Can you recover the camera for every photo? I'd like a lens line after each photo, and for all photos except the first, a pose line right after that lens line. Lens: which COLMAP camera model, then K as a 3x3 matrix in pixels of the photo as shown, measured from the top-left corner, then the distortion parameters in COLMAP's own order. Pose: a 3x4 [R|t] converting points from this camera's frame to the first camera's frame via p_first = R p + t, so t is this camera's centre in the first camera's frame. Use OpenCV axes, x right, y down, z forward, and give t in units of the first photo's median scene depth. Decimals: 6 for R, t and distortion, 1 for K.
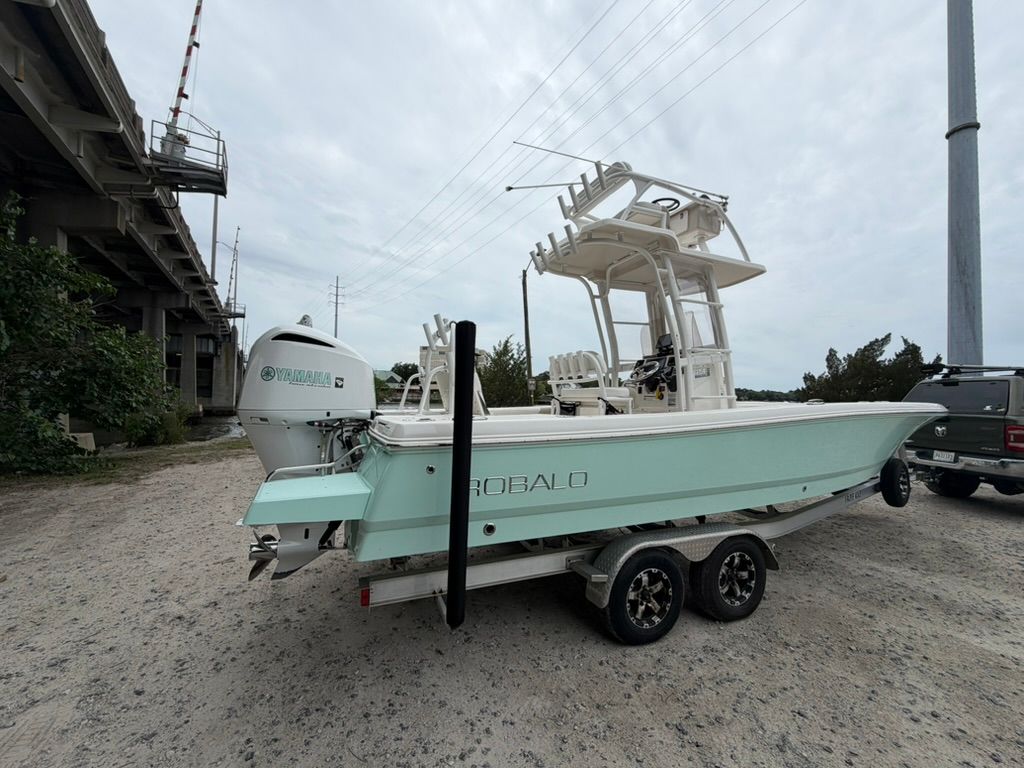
lens RADIAL K [[412.1, 0, 513.3], [0, 412.1, 383.8], [0, 0, 1]] dist [-0.001736, 0.000146]
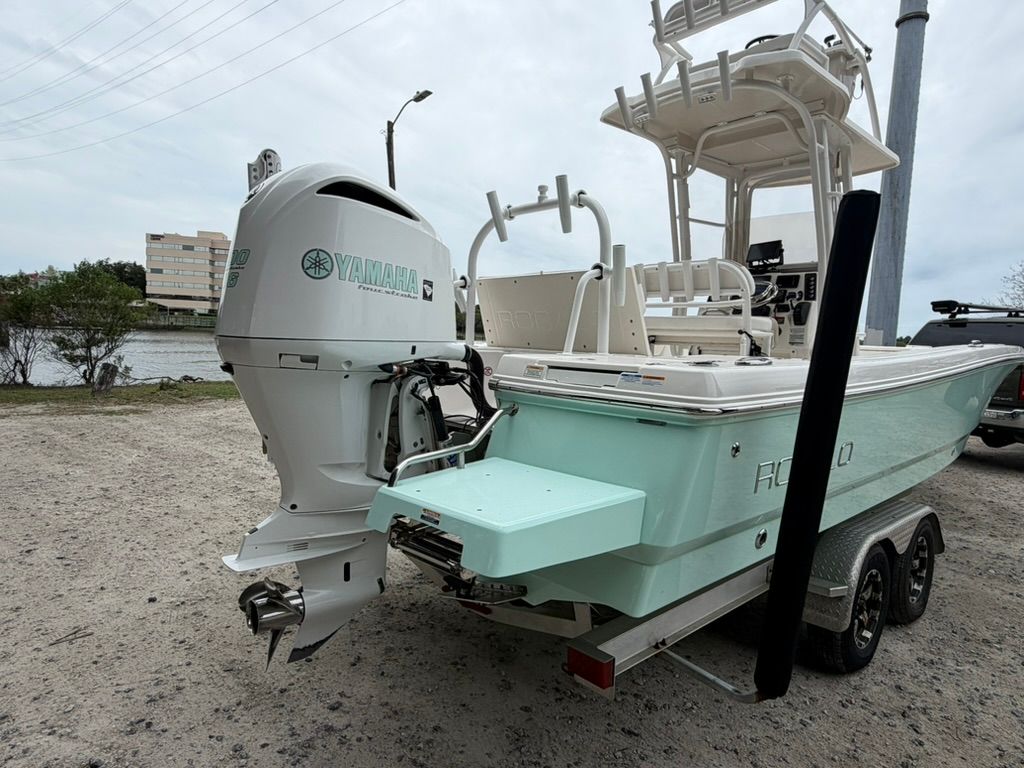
lens RADIAL K [[594.9, 0, 507.9], [0, 594.9, 383.2], [0, 0, 1]] dist [-0.002215, 0.002481]
pose [[0.947879, -0.002410, 0.318622, -0.354211], [-0.037682, 0.992106, 0.119606, 0.012516], [-0.316395, -0.125378, 0.940305, 0.151574]]
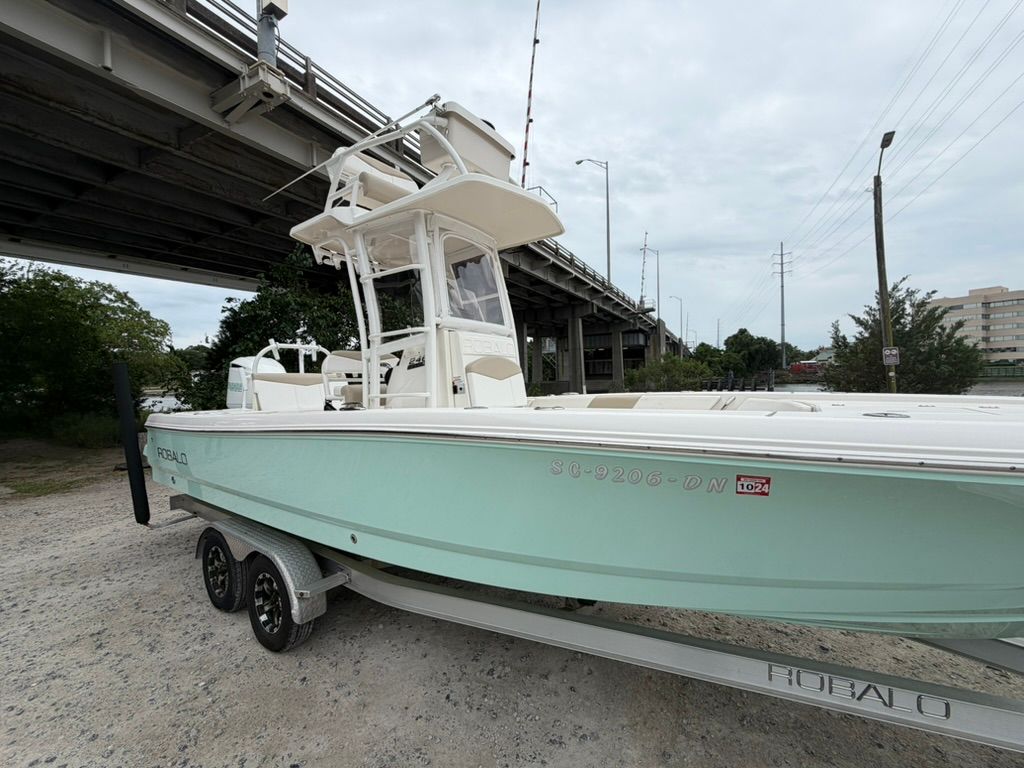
lens RADIAL K [[413.3, 0, 512.0], [0, 413.3, 384.0], [0, 0, 1]] dist [-0.001215, 0.000159]
pose [[0.523373, -0.018524, -0.851902, 1.036089], [0.056951, 0.998289, 0.013281, 0.011580], [0.850198, -0.055467, 0.523533, 0.654074]]
